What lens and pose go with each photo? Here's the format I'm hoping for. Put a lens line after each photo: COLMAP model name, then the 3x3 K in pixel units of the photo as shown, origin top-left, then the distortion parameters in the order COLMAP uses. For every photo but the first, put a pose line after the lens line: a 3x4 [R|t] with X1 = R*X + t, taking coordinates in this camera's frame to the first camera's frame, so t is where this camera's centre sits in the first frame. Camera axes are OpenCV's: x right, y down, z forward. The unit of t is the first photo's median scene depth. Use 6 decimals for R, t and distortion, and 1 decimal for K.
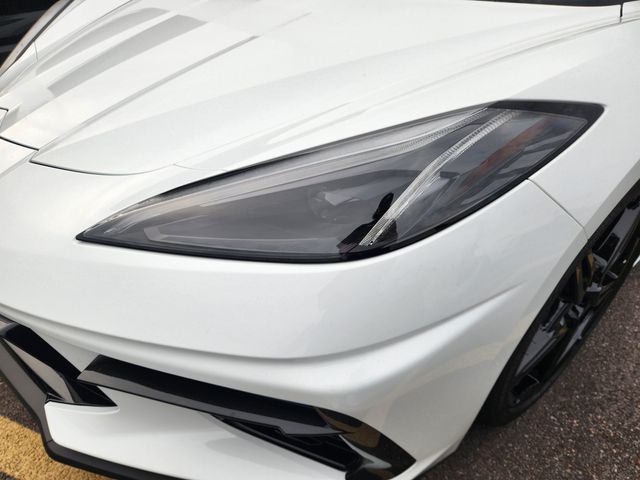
lens RADIAL K [[432.4, 0, 318.1], [0, 432.4, 237.9], [0, 0, 1]] dist [0.020831, -0.004993]
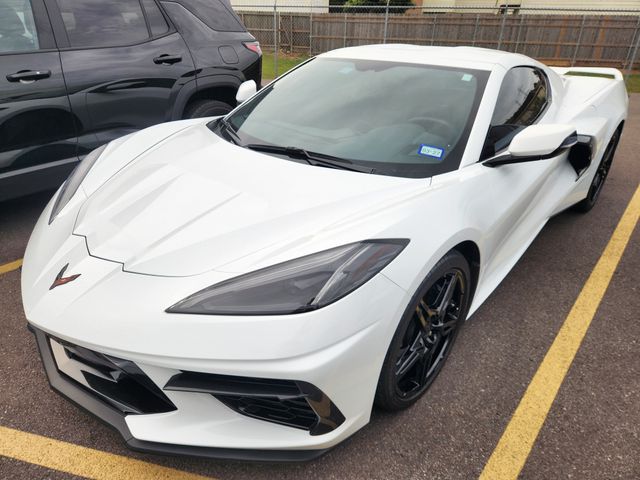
lens RADIAL K [[432.4, 0, 318.1], [0, 432.4, 237.9], [0, 0, 1]] dist [0.020831, -0.004993]
pose [[0.988621, -0.037762, 0.145609, -0.123208], [0.061645, 0.984668, -0.163183, 0.029547], [-0.137214, 0.170303, 0.975792, -0.849362]]
